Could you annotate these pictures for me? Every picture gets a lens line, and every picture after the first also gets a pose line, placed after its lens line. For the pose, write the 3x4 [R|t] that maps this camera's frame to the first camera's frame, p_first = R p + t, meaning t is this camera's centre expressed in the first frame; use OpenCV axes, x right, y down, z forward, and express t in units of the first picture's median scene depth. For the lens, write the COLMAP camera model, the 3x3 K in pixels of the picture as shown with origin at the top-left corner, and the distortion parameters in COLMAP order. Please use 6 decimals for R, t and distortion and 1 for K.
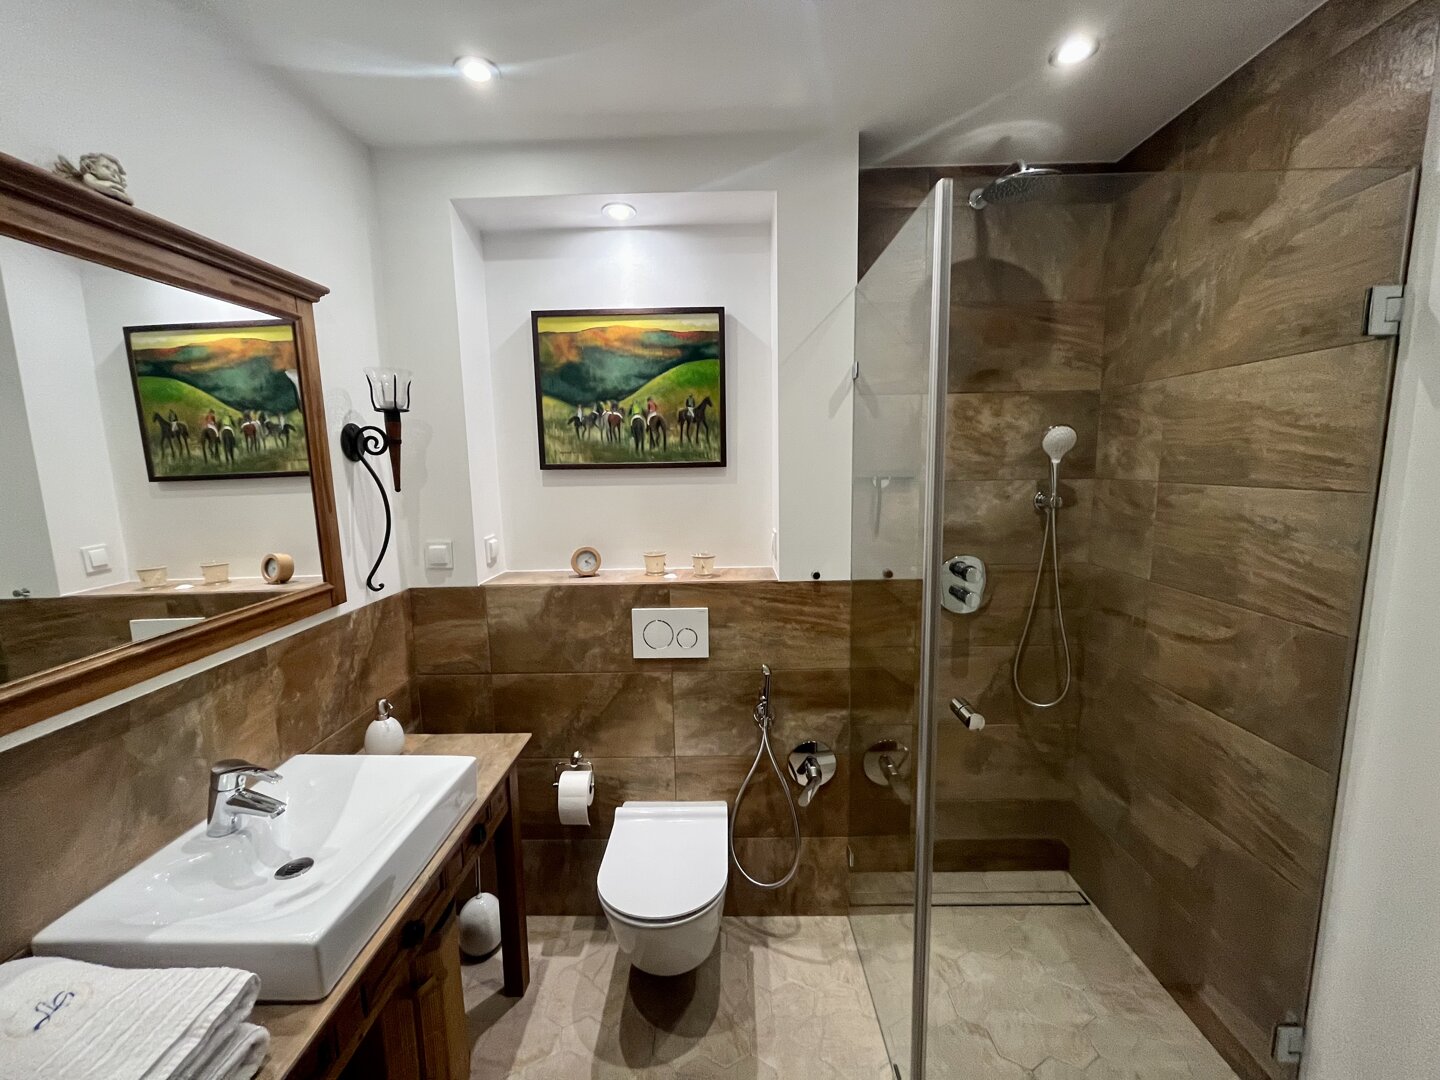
lens RADIAL K [[588.6, 0, 720.0], [0, 588.6, 540.0], [0, 0, 1]] dist [-0.001877, 0.000084]
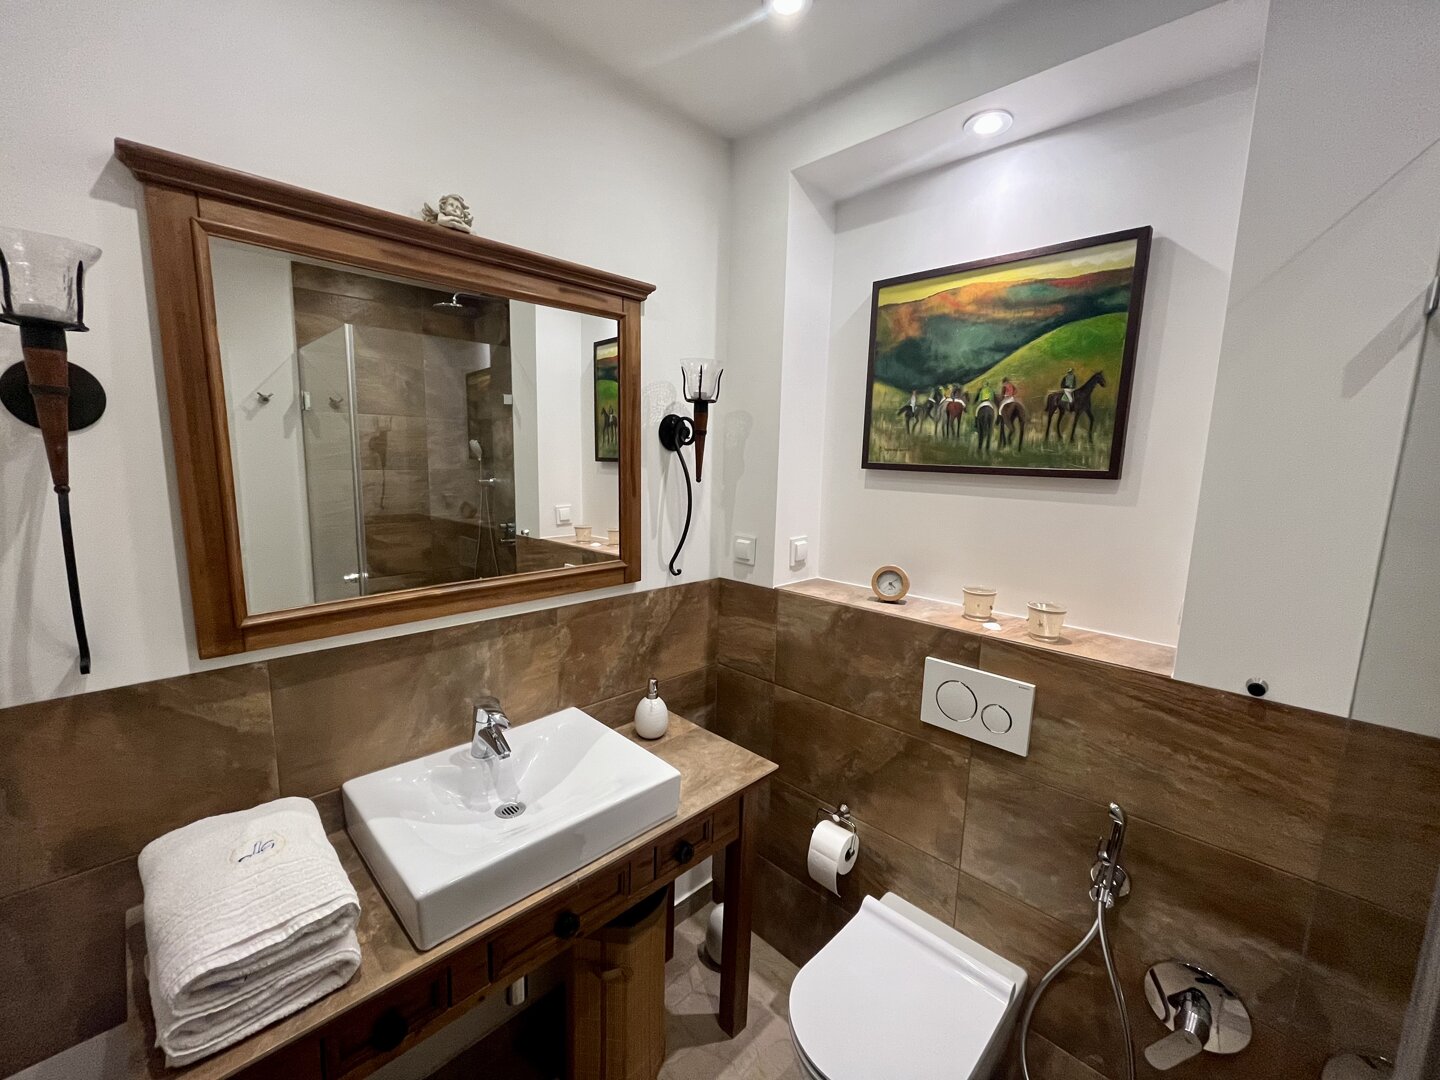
lens RADIAL K [[588.6, 0, 720.0], [0, 588.6, 540.0], [0, 0, 1]] dist [-0.001877, 0.000084]
pose [[0.722216, 0.137409, -0.677882, 0.150583], [-0.133661, 0.989320, 0.058137, -0.040437], [0.678631, 0.048619, 0.732869, 0.249207]]
